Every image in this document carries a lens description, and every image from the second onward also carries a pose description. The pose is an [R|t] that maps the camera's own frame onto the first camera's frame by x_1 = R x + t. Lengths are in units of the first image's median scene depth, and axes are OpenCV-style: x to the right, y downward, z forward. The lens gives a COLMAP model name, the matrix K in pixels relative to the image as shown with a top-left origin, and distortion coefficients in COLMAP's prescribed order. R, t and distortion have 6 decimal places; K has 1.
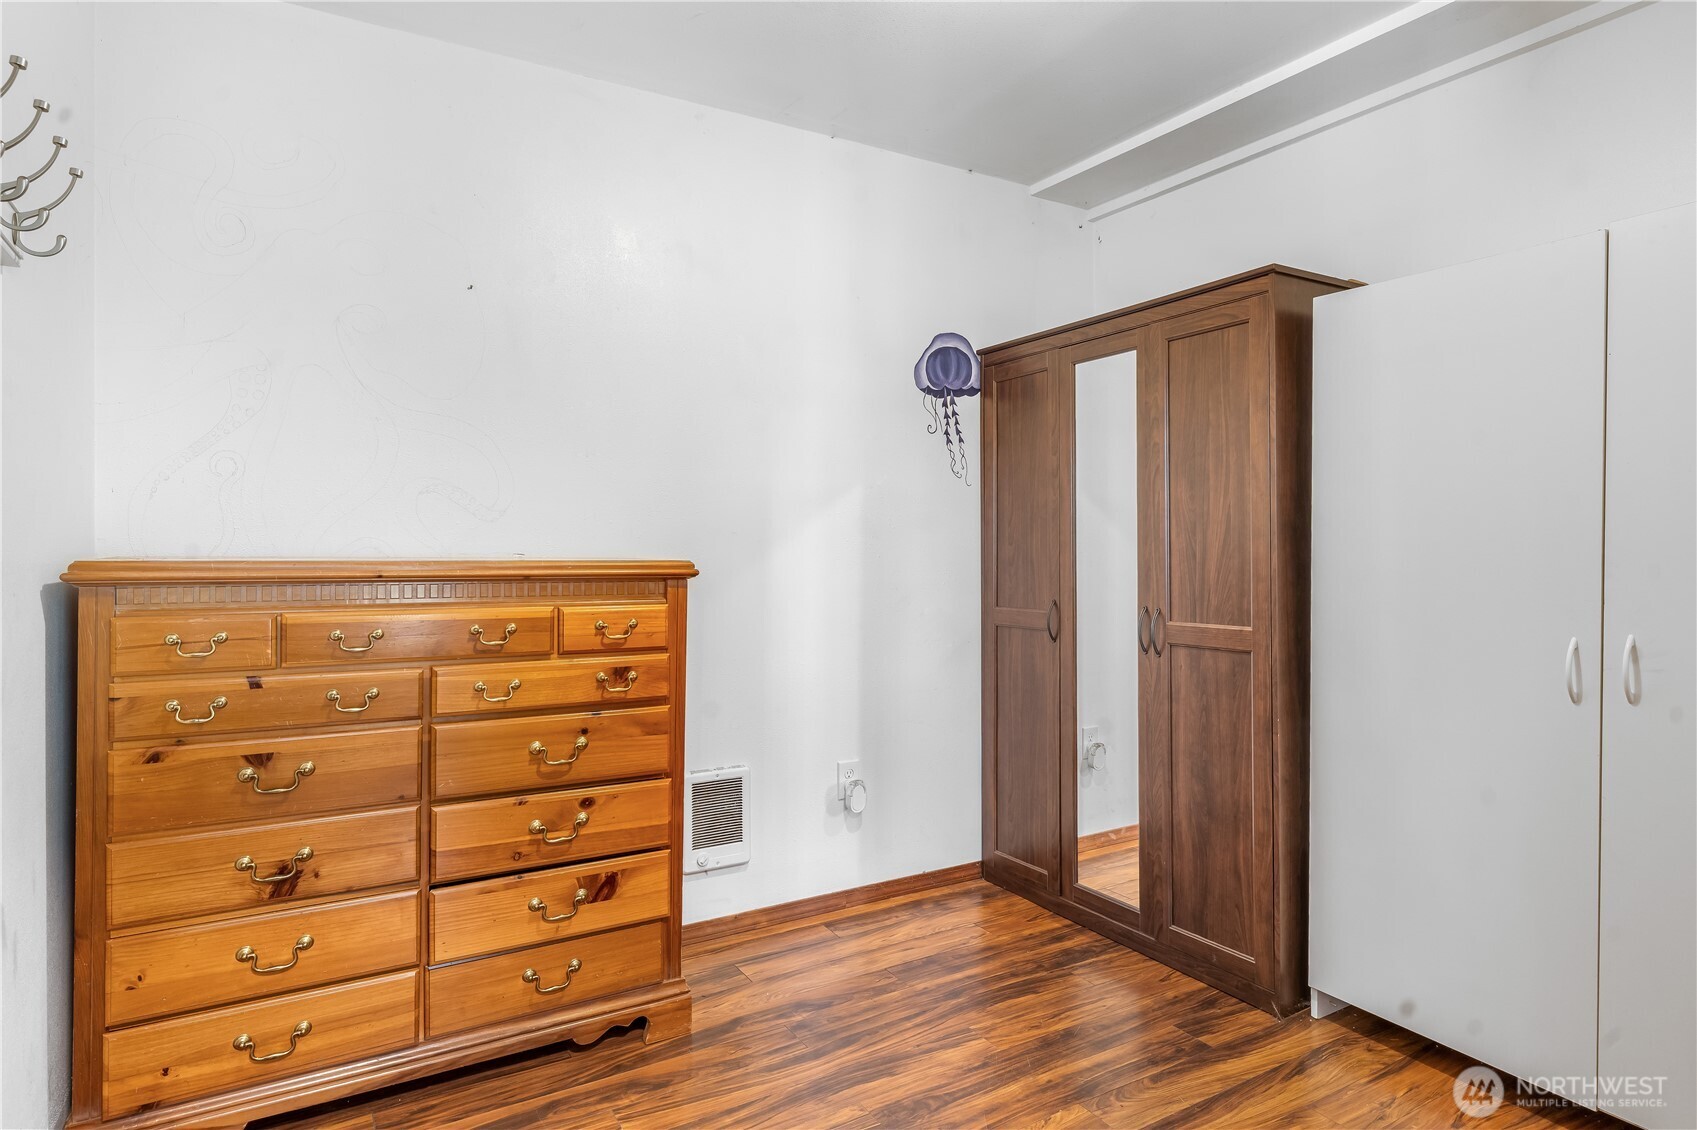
lens RADIAL K [[956.3, 0, 848.2], [0, 956.3, 558.3], [0, 0, 1]] dist [-0.001333, 0.003446]
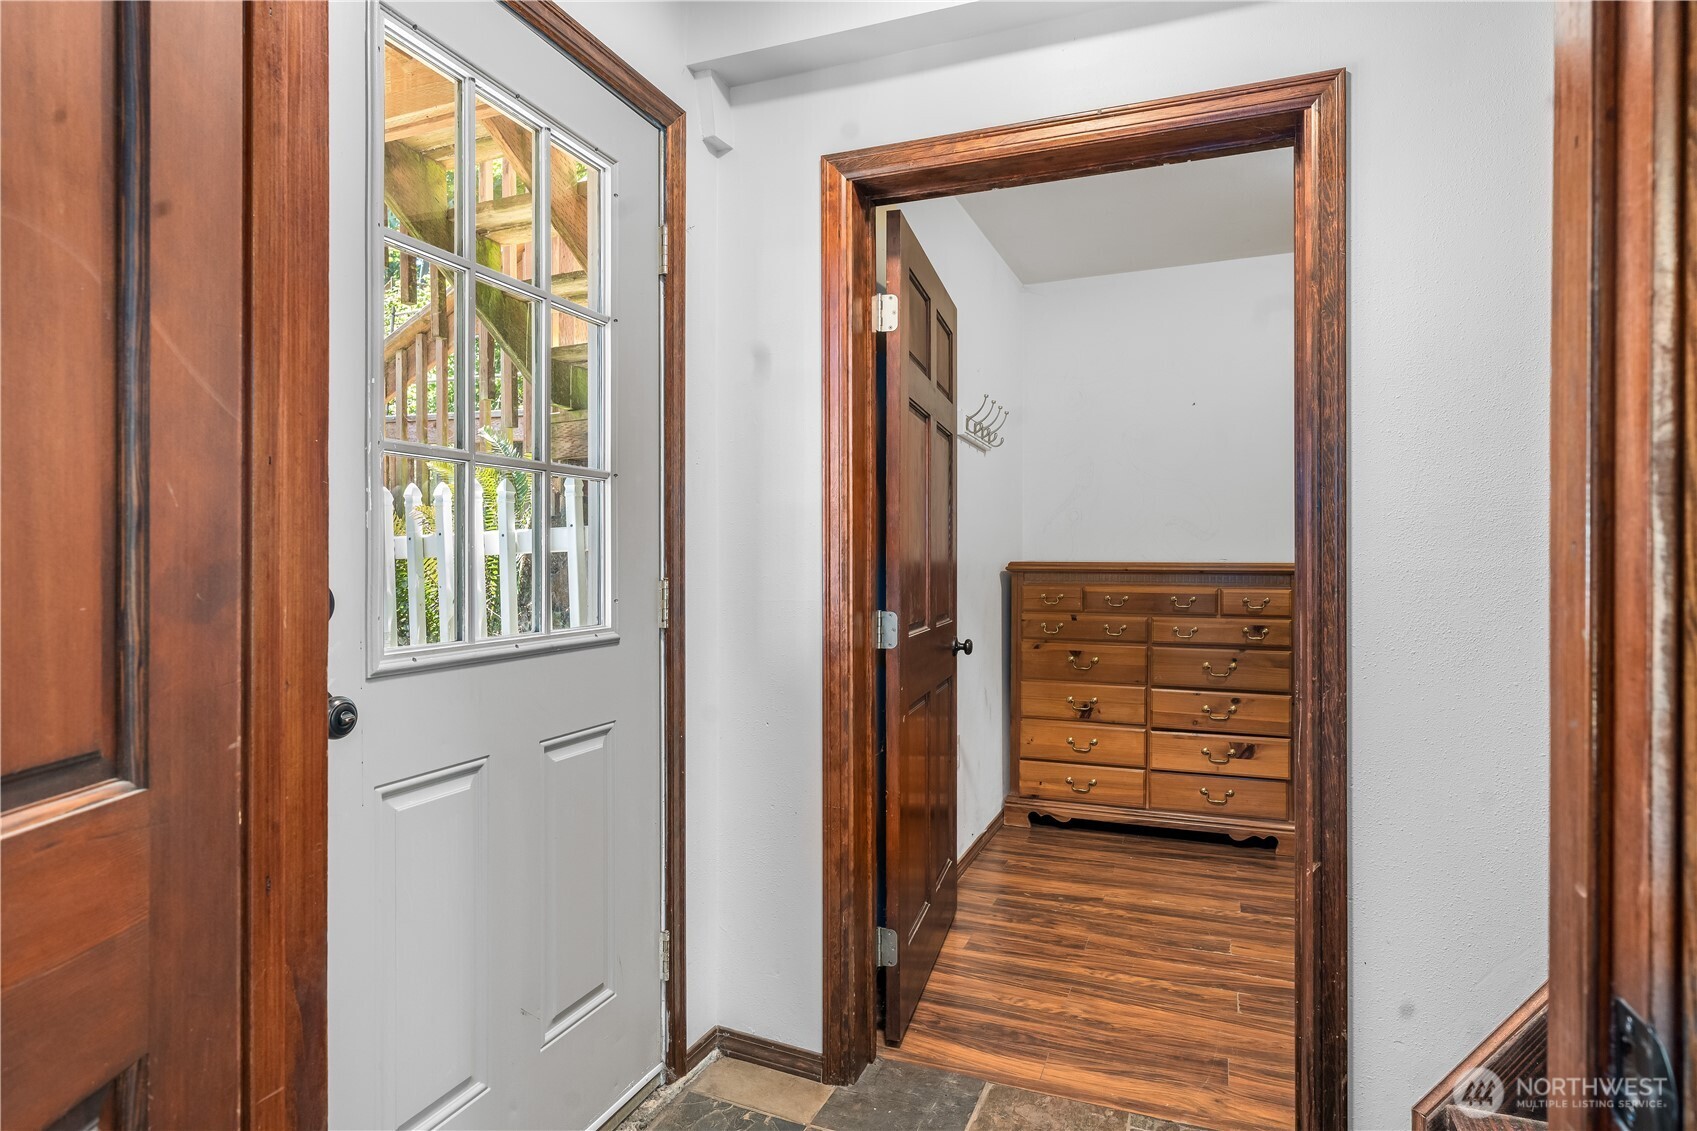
lens RADIAL K [[956.3, 0, 848.2], [0, 956.3, 558.8], [0, 0, 1]] dist [-0.001333, 0.003446]
pose [[0.604912, 0.001616, -0.796291, 0.739990], [-0.004095, 0.999991, -0.001081, -0.001023], [0.796282, 0.003915, 0.604913, -0.673871]]
